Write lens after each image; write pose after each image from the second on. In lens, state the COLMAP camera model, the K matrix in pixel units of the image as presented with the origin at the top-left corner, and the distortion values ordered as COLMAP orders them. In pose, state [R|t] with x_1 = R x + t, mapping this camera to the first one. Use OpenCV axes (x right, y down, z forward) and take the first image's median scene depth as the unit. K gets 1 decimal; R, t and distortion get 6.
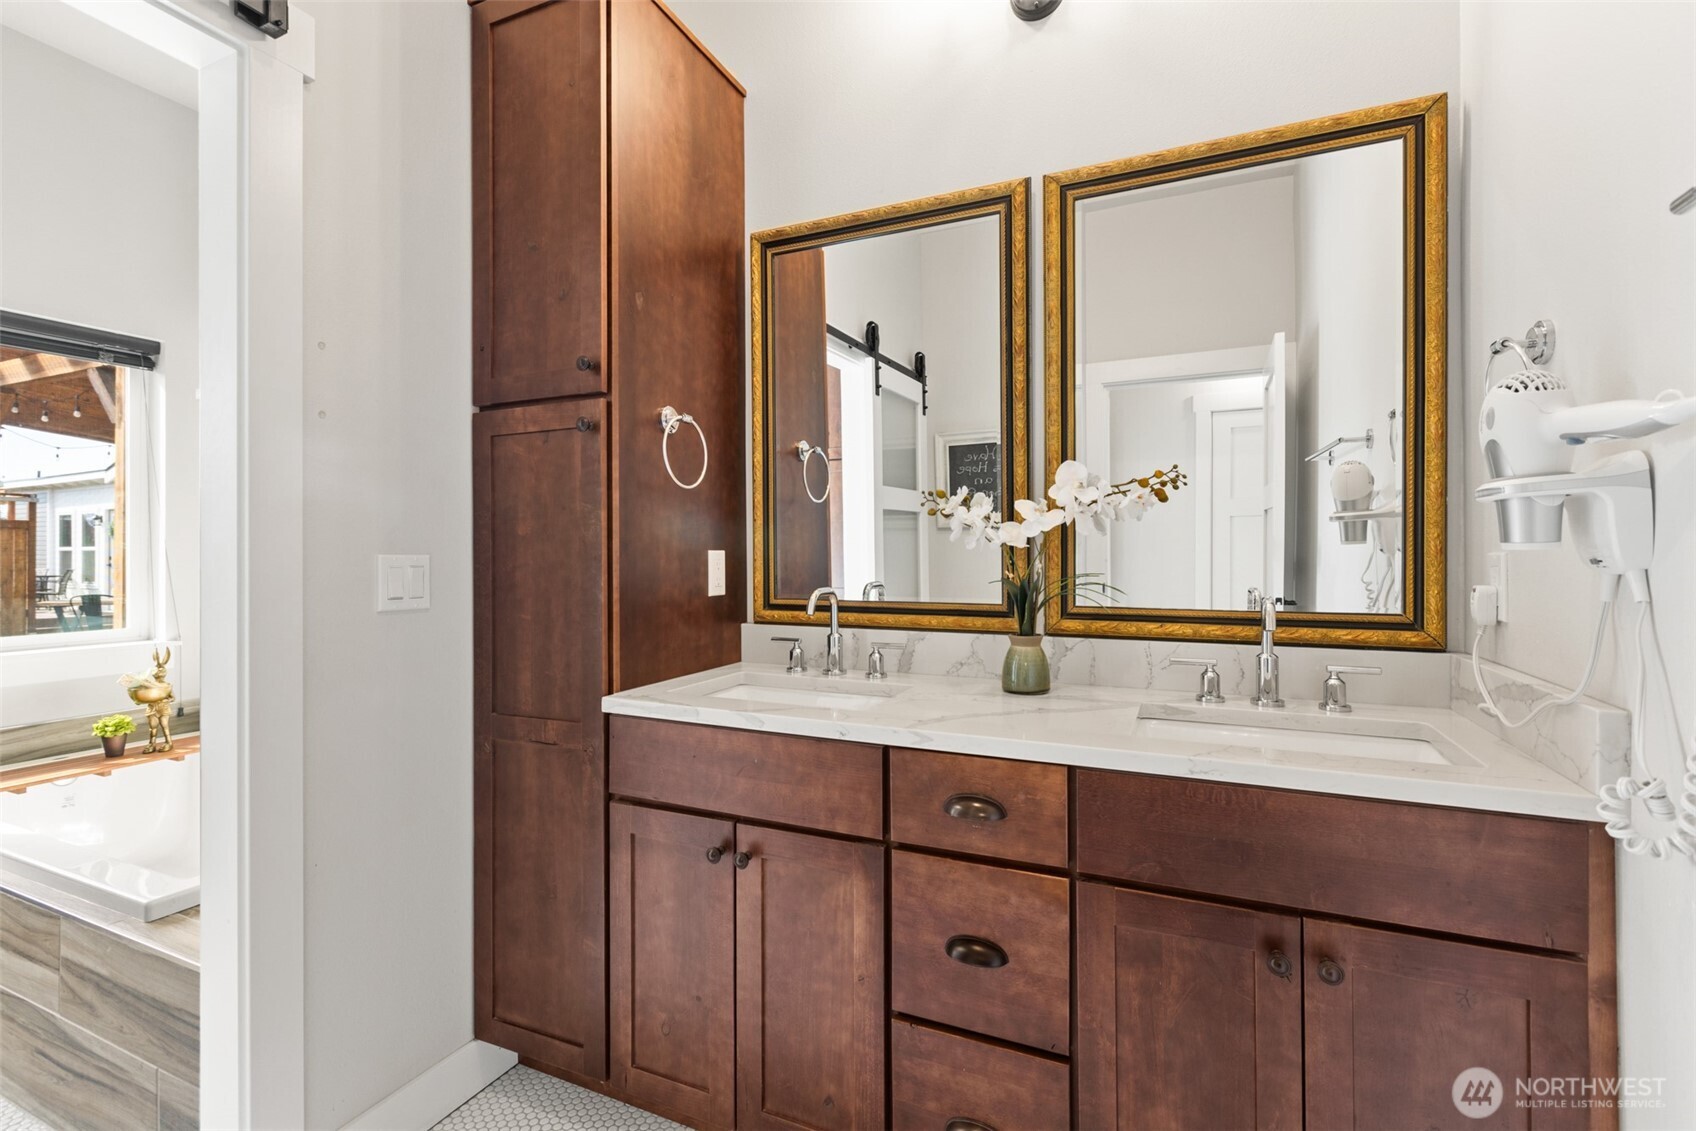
lens RADIAL K [[760.6, 0, 834.6], [0, 760.6, 554.4], [0, 0, 1]] dist [-0.000503, -0.000500]
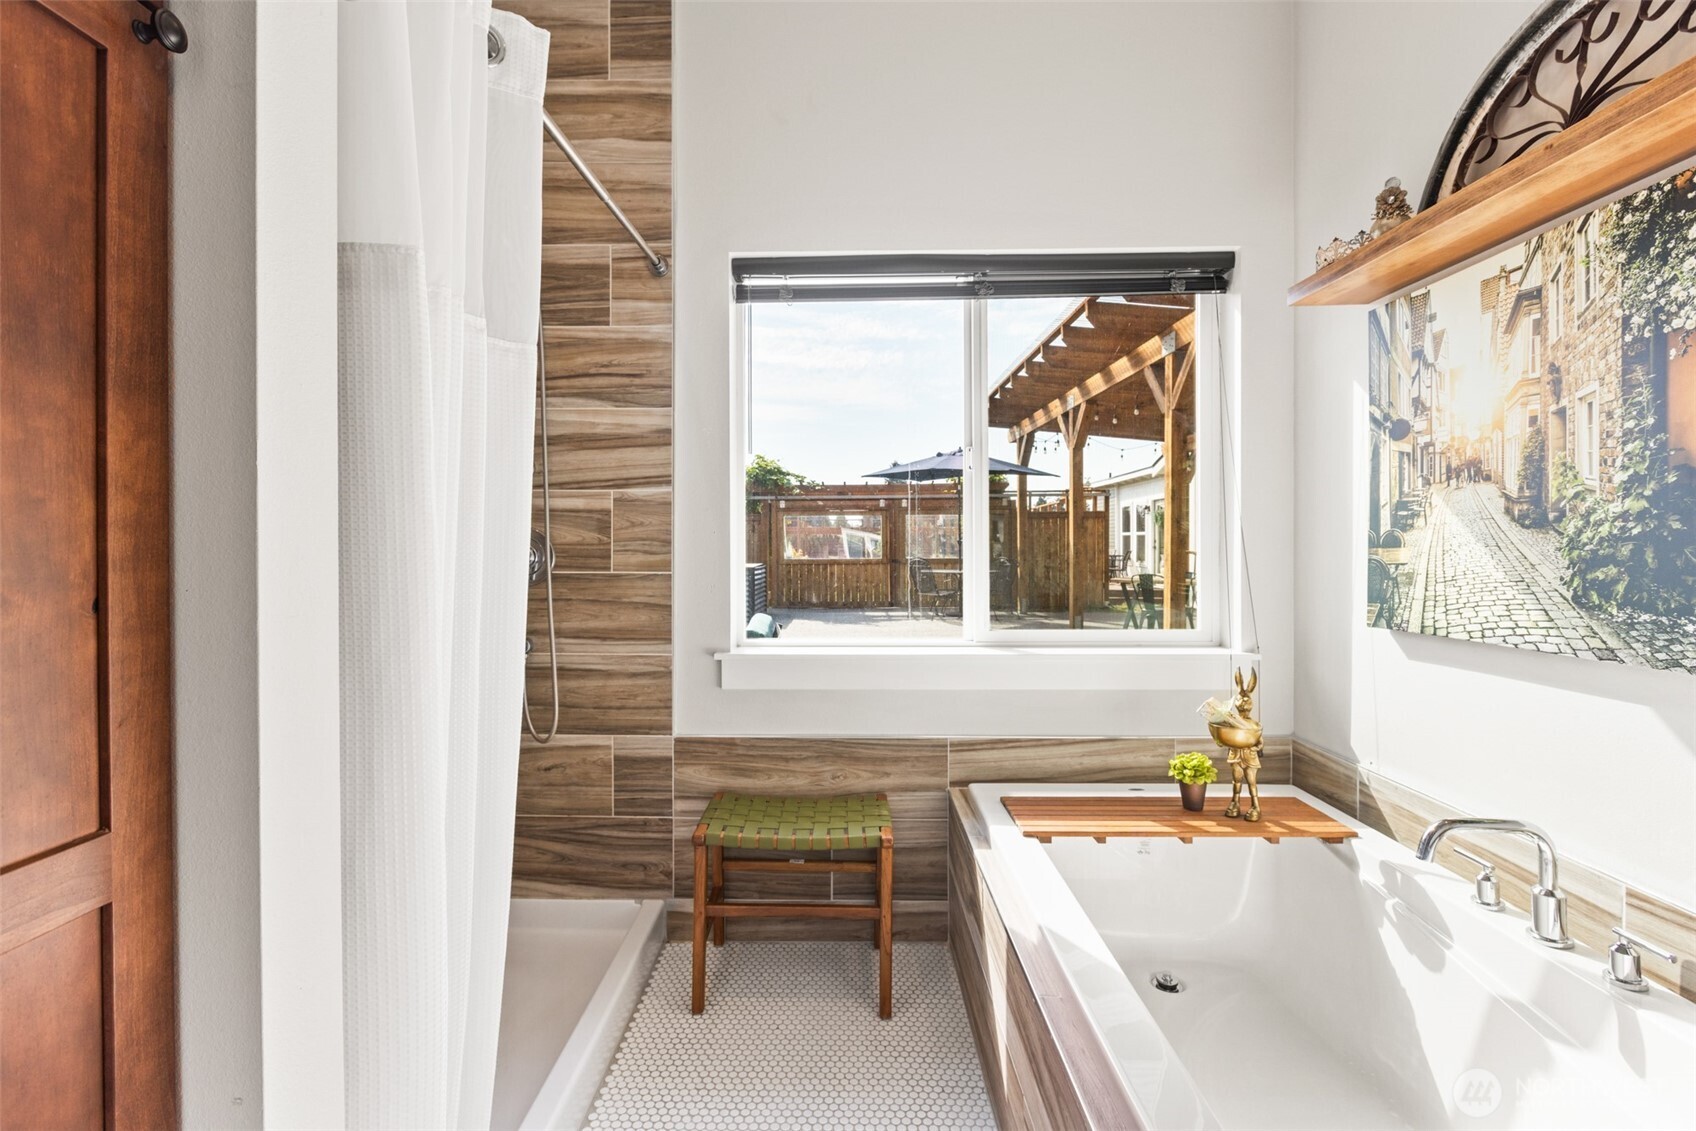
lens RADIAL K [[760.6, 0, 844.8], [0, 760.6, 552.5], [0, 0, 1]] dist [-0.000503, -0.000500]
pose [[0.414223, 0.011617, -0.910101, -0.367892], [0.006100, 0.999861, 0.015540, 0.002860], [0.910155, -0.011989, 0.414095, 0.342752]]
